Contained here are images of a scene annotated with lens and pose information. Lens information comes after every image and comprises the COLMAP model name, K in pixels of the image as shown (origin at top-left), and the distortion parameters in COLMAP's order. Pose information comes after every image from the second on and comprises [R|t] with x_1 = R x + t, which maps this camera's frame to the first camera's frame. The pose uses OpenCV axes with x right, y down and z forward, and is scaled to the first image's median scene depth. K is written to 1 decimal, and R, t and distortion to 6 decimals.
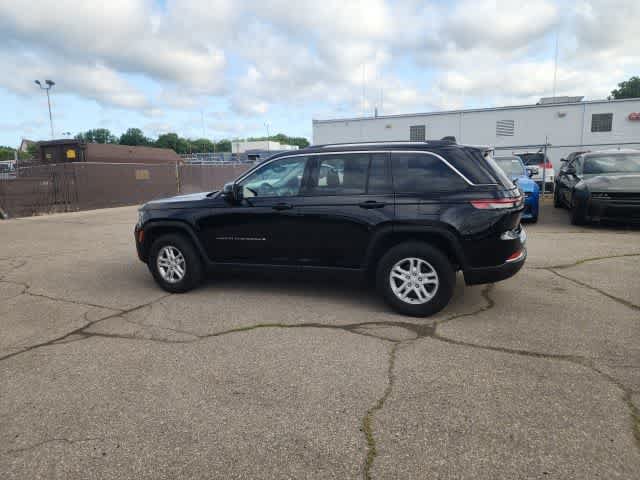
lens RADIAL K [[429.5, 0, 315.4], [0, 429.5, 236.5], [0, 0, 1]] dist [0.070136, -0.059950]
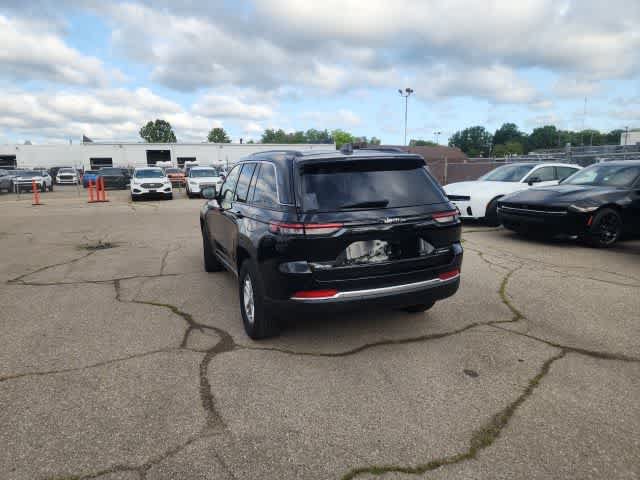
lens RADIAL K [[429.5, 0, 315.4], [0, 429.5, 229.2], [0, 0, 1]] dist [0.069368, -0.058888]
pose [[0.686314, 0.118443, -0.717597, 0.794477], [-0.122706, 0.991364, 0.046273, -0.088554], [0.716880, 0.056296, 0.694920, 0.344435]]
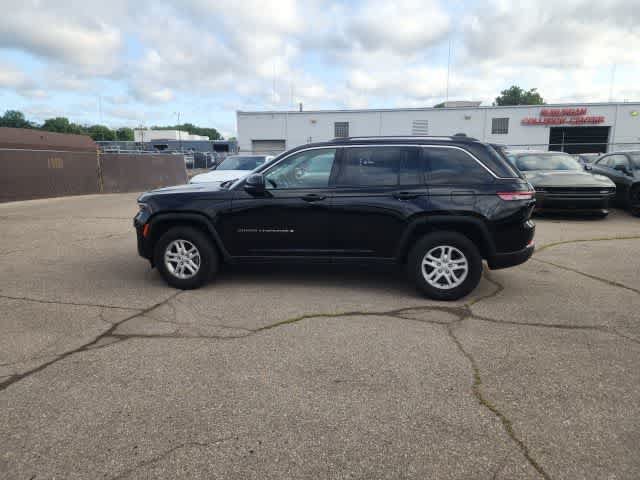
lens RADIAL K [[429.5, 0, 317.7], [0, 429.5, 236.6], [0, 0, 1]] dist [0.070136, -0.059950]
pose [[0.976733, -0.016836, 0.213797, -0.247470], [0.013696, 0.999776, 0.016157, 0.004018], [-0.214021, -0.012853, 0.976744, 0.016516]]
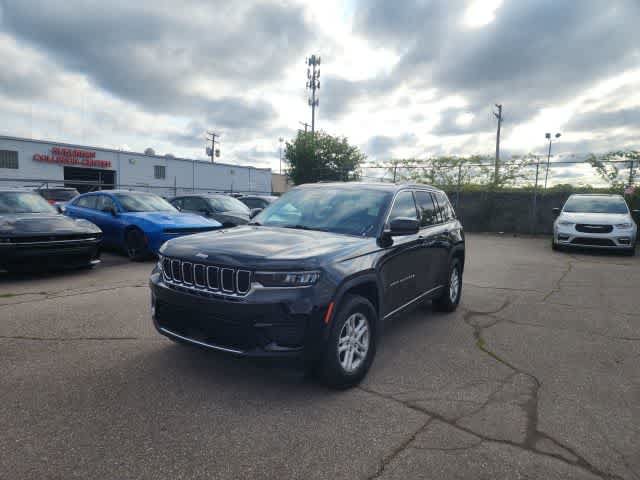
lens RADIAL K [[429.5, 0, 310.2], [0, 429.5, 254.7], [0, 0, 1]] dist [0.070136, -0.059950]
pose [[0.187269, -0.089042, 0.978265, -0.975568], [0.133626, 0.988935, 0.064433, -0.117265], [-0.973178, 0.118655, 0.197095, 0.927018]]
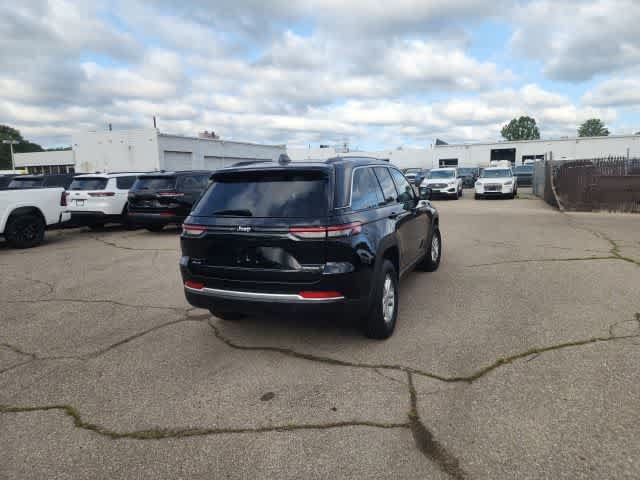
lens RADIAL K [[429.5, 0, 322.9], [0, 429.5, 229.1], [0, 0, 1]] dist [0.069368, -0.058888]
pose [[-0.027354, 0.156007, -0.987377, 1.065975], [-0.144812, 0.976709, 0.158334, -0.207529], [0.989081, 0.147315, -0.004125, 0.983444]]
